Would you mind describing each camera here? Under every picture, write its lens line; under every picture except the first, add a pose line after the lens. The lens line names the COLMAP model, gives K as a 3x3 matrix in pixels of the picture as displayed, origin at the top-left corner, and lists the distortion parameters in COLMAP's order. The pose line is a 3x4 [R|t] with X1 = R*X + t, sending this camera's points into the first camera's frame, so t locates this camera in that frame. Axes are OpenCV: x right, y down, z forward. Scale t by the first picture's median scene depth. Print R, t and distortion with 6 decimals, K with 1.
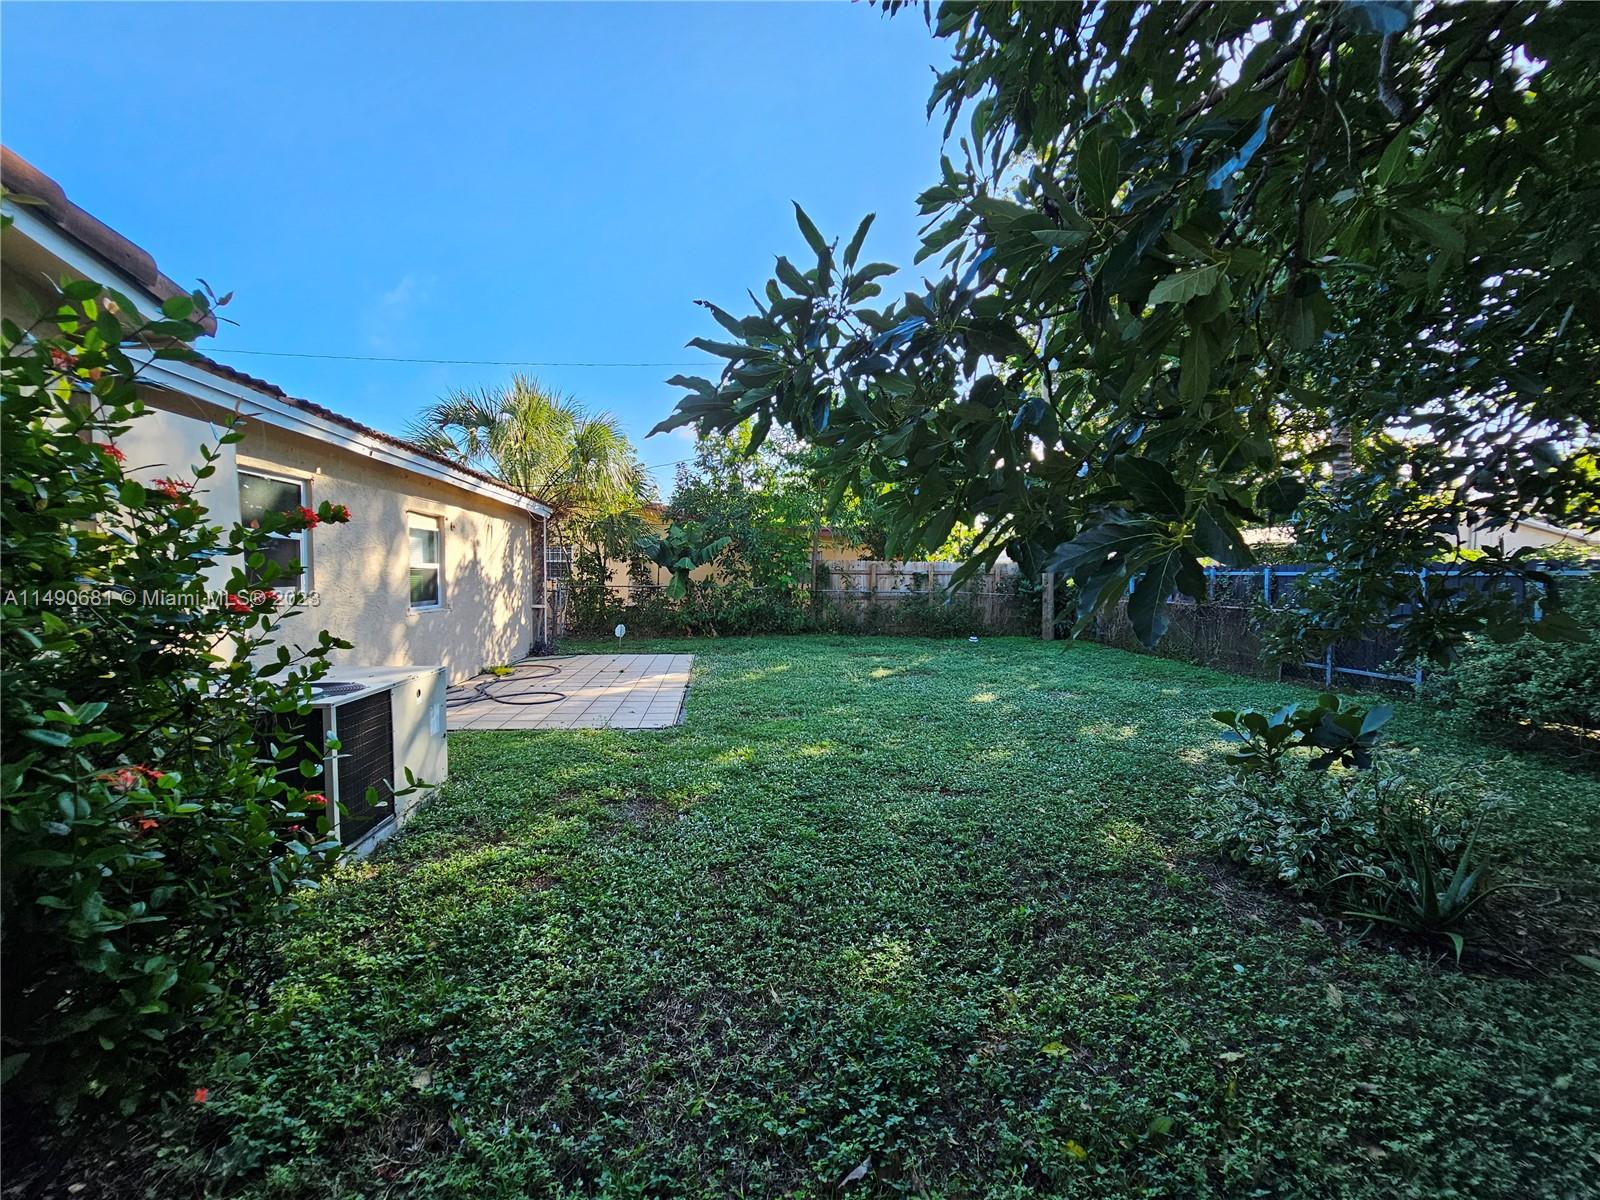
lens RADIAL K [[655.9, 0, 803.3], [0, 655.9, 602.8], [0, 0, 1]] dist [-0.007745, 0.001348]
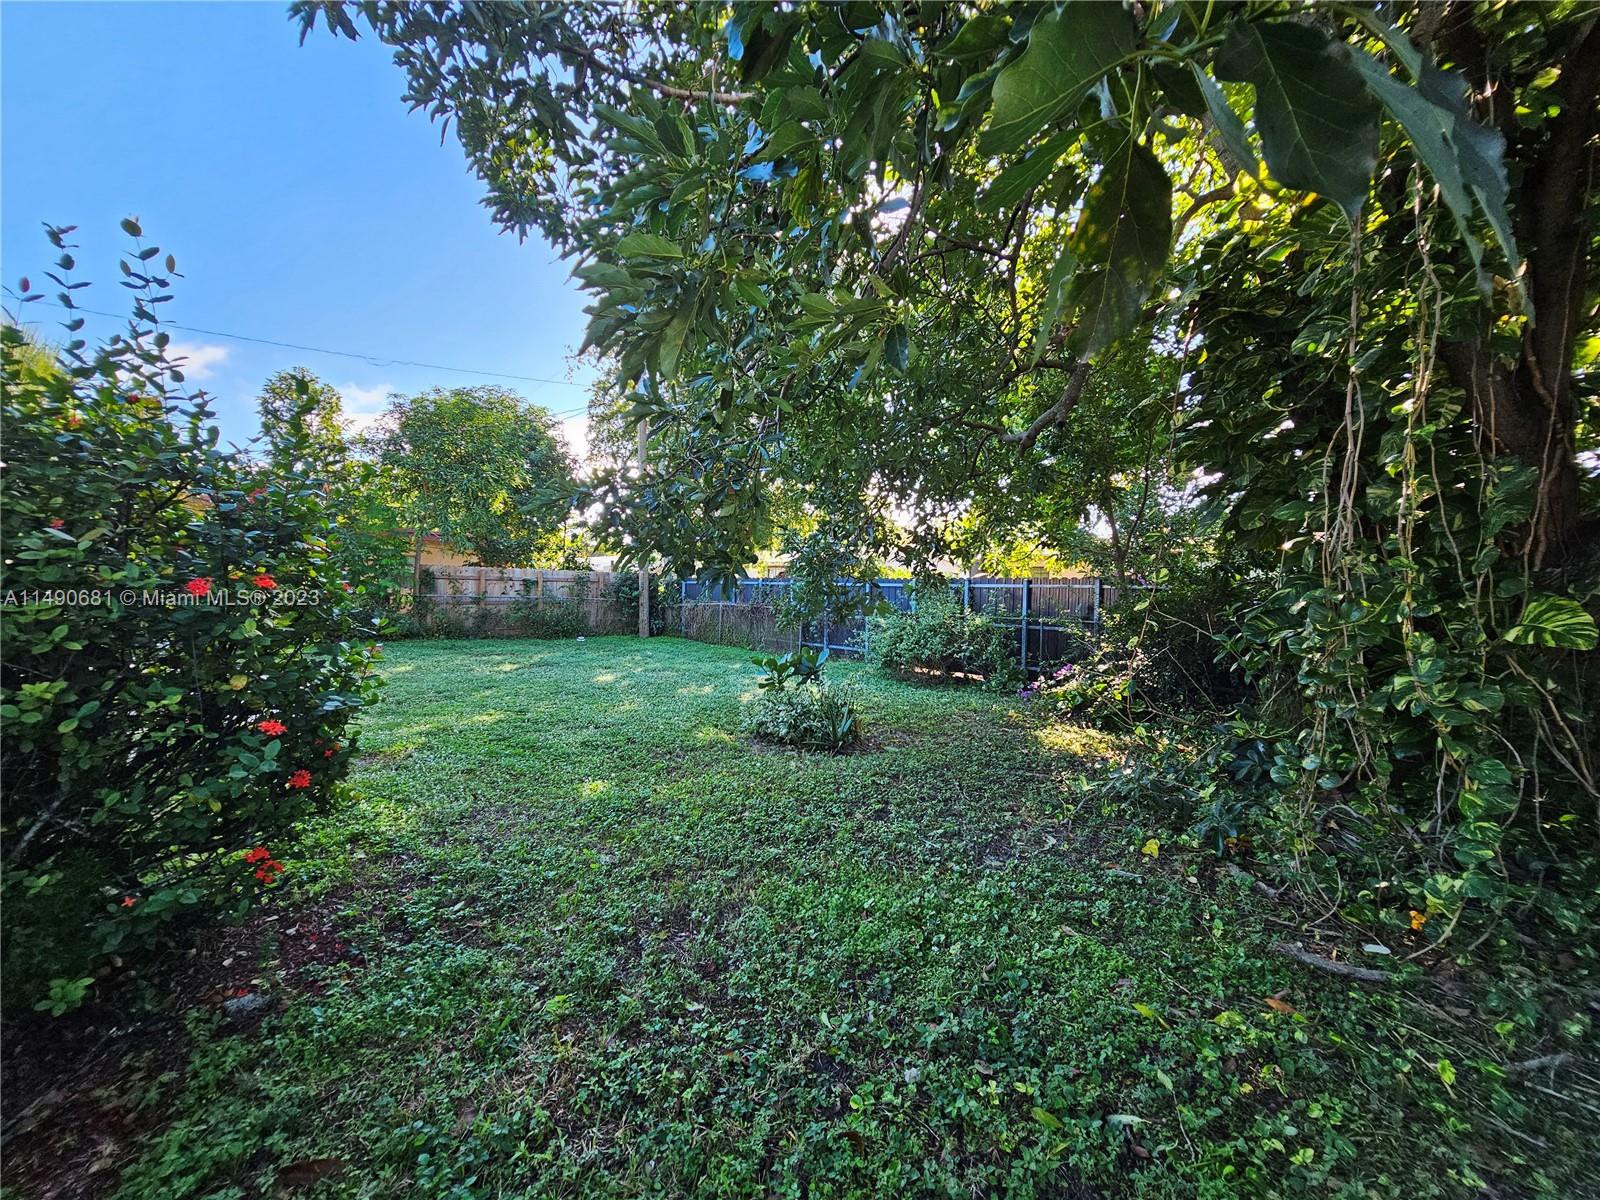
lens RADIAL K [[655.9, 0, 801.7], [0, 655.9, 600.7], [0, 0, 1]] dist [-0.007745, 0.001348]
pose [[0.819818, -0.002004, 0.572620, -0.100268], [0.010824, 0.999869, -0.011997, 0.010103], [-0.572521, 0.016034, 0.819733, -0.190931]]
